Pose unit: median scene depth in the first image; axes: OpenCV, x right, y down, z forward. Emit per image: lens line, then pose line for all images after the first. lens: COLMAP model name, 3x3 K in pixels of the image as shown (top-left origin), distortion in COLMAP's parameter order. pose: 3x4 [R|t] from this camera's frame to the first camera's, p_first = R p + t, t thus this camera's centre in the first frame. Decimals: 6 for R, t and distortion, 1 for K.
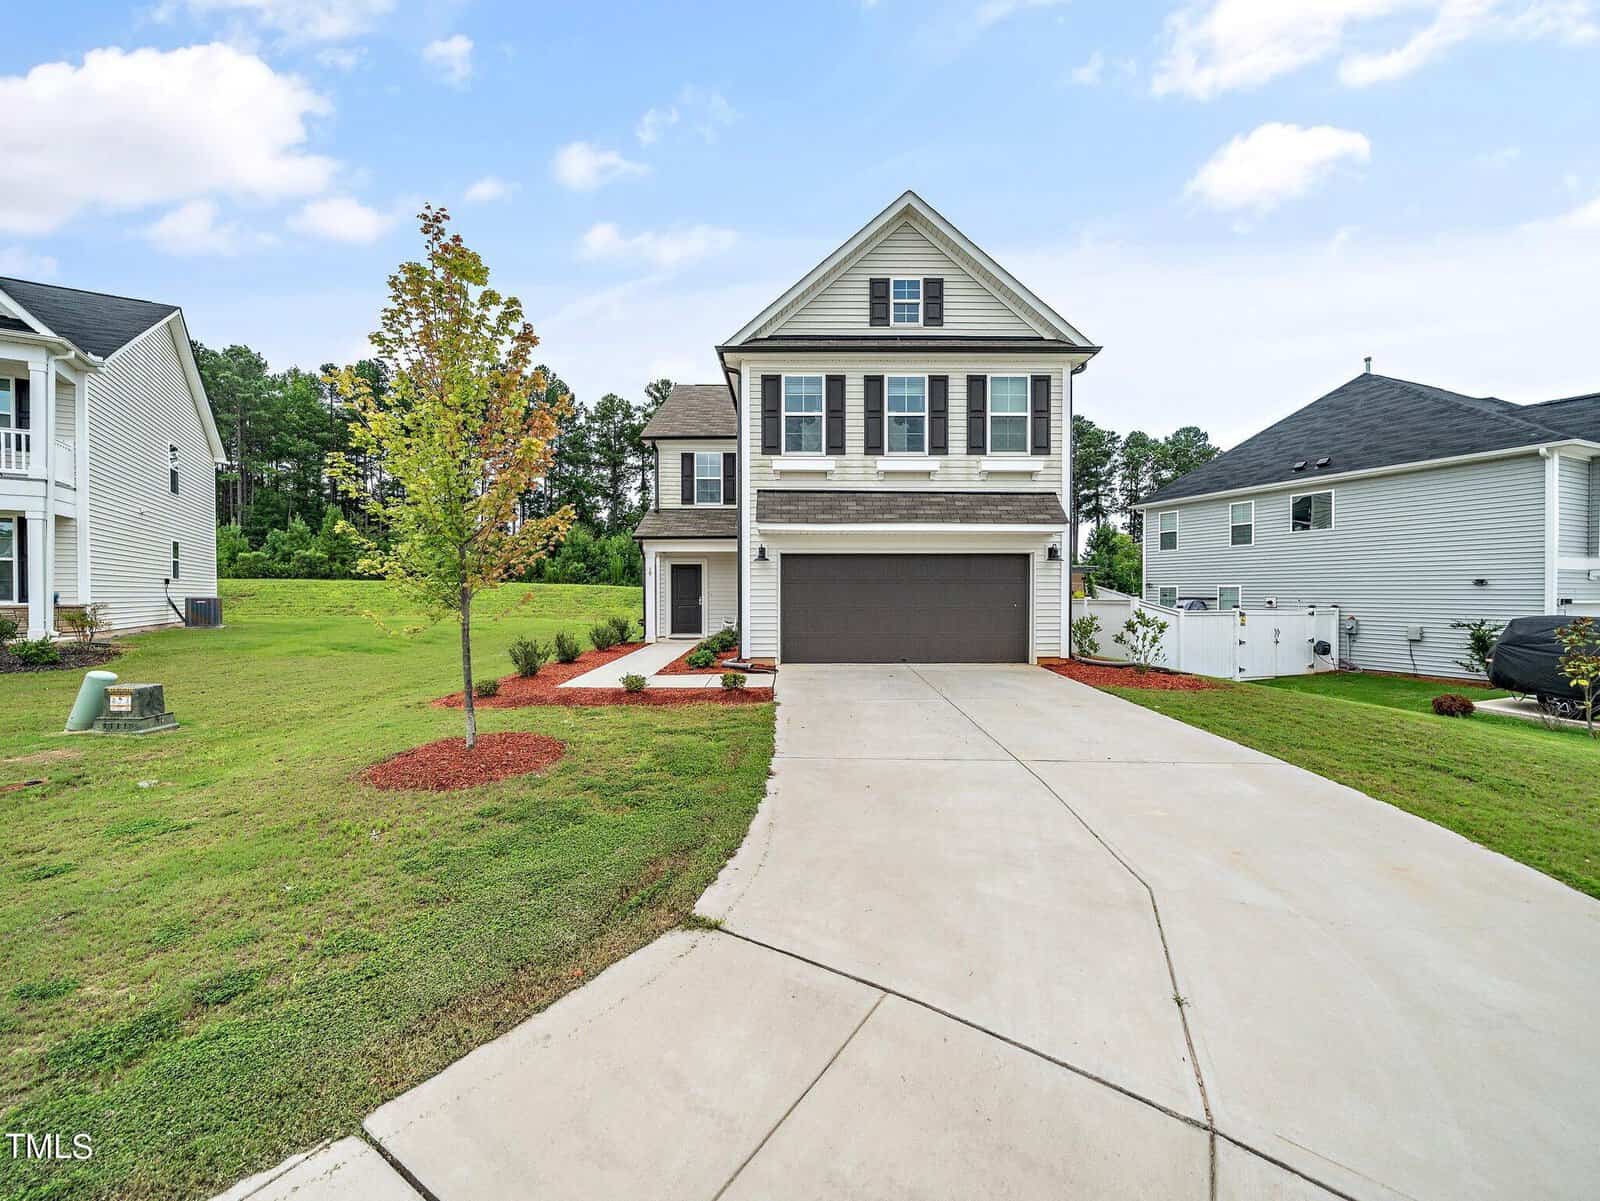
lens RADIAL K [[633.0, 0, 800.0], [0, 633.0, 600.5], [0, 0, 1]] dist [-0.003356, -0.000004]
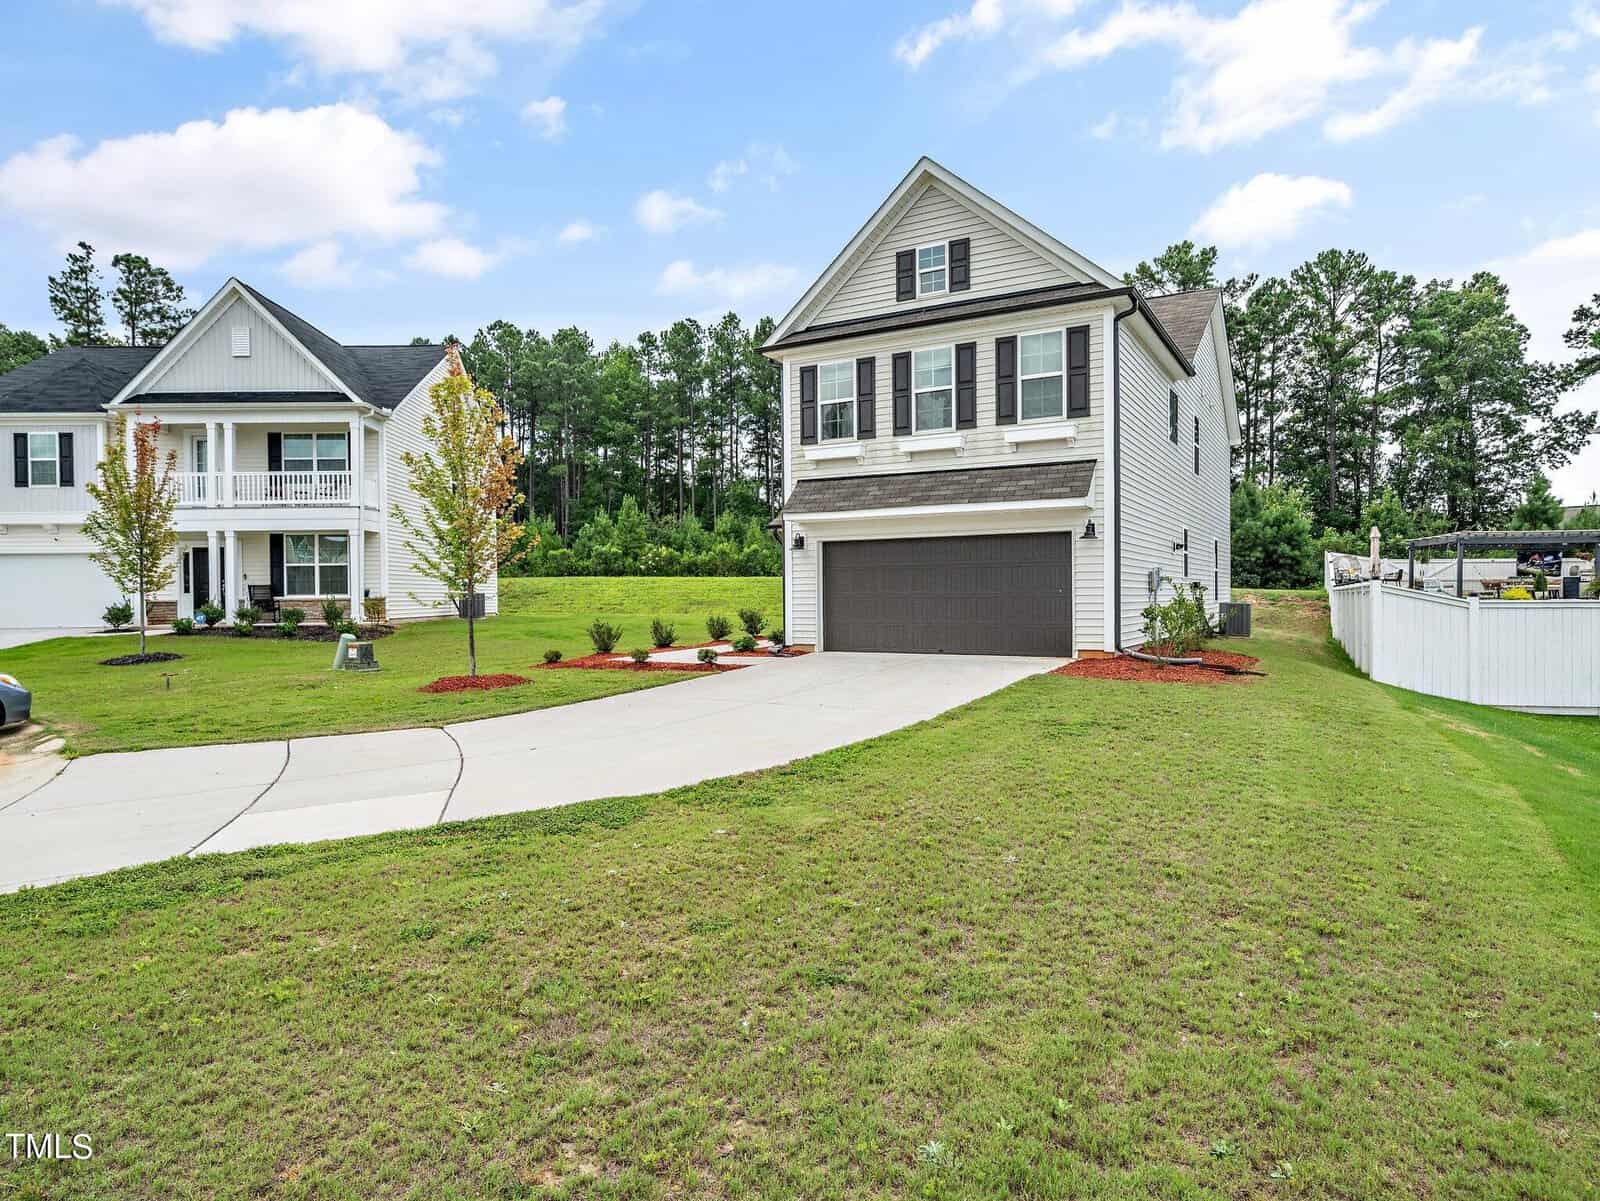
lens RADIAL K [[972.4, 0, 800.0], [0, 972.4, 600.5], [0, 0, 1]] dist [0.007049, -0.002021]
pose [[0.860862, -0.004548, -0.508818, 0.733546], [0.004067, 0.999990, -0.002058, 0.022667], [0.508822, -0.000297, 0.860872, -0.349359]]
